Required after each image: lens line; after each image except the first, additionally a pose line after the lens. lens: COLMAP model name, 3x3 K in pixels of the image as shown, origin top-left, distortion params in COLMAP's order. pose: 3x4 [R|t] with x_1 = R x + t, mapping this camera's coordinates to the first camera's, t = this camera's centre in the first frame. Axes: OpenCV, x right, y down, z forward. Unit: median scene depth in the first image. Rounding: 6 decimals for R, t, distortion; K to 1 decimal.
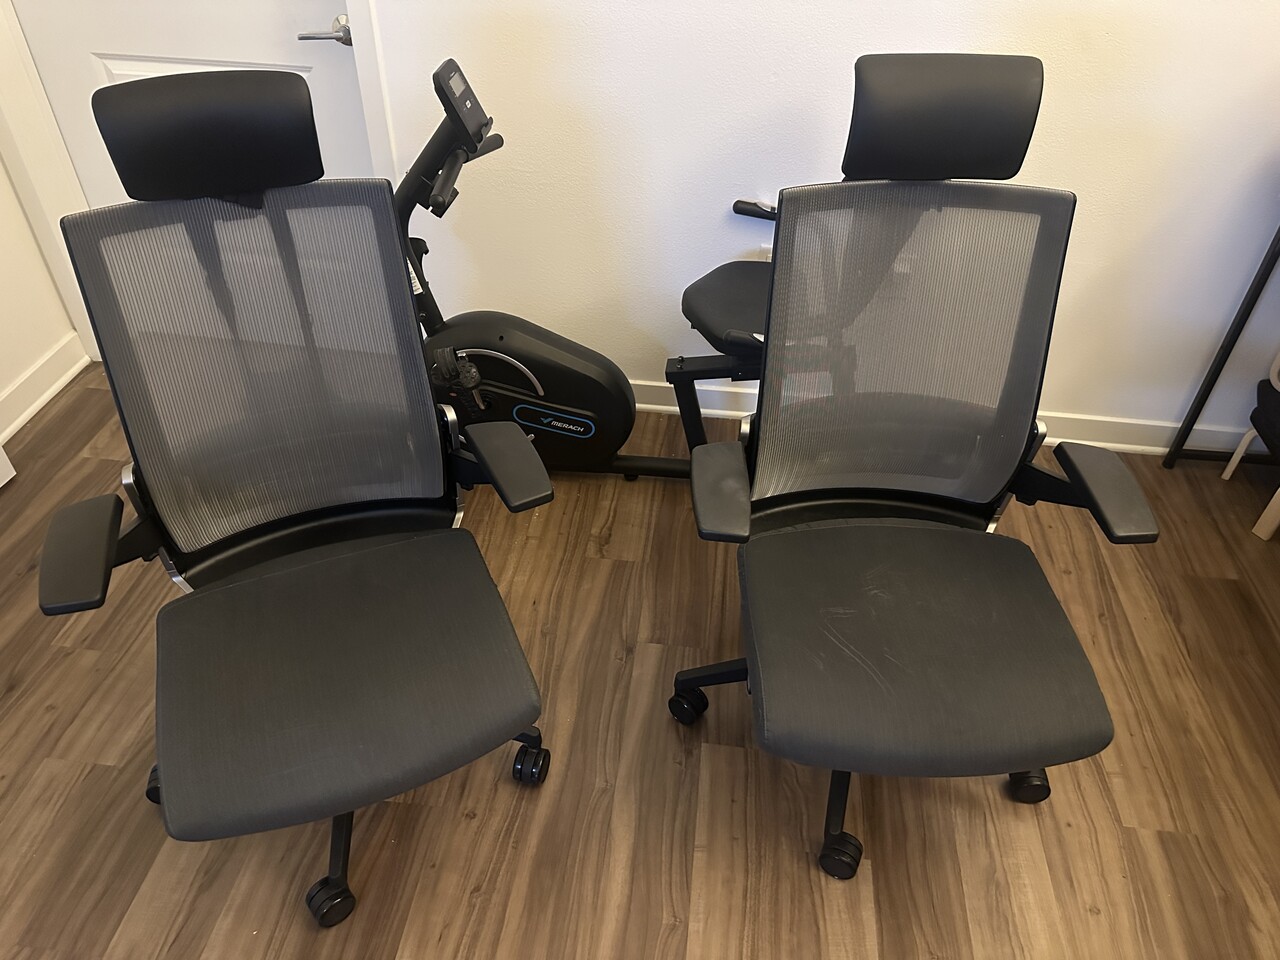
lens RADIAL K [[889.5, 0, 628.9], [0, 889.5, 474.2], [0, 0, 1]] dist [0.004103, -0.025076]
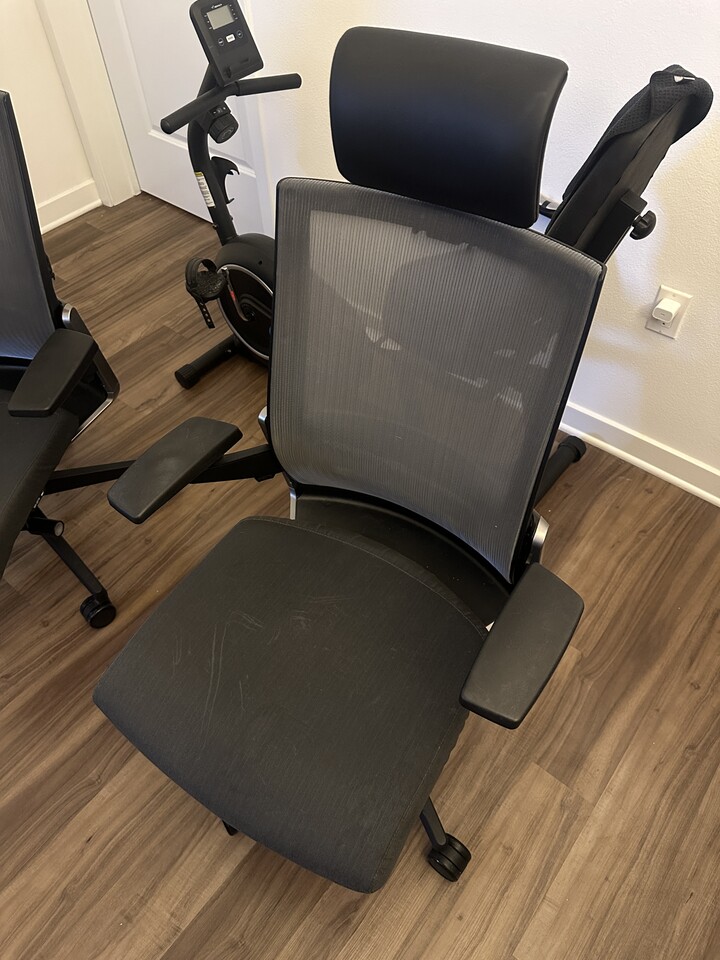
lens RADIAL K [[667.1, 0, 364.9], [0, 667.1, 472.5], [0, 0, 1]] dist [0.004103, -0.025076]
pose [[0.849239, 0.379360, -0.367258, 0.491304], [-0.310341, 0.921353, 0.234089, -0.191818], [0.427178, -0.084822, 0.900180, 0.343324]]
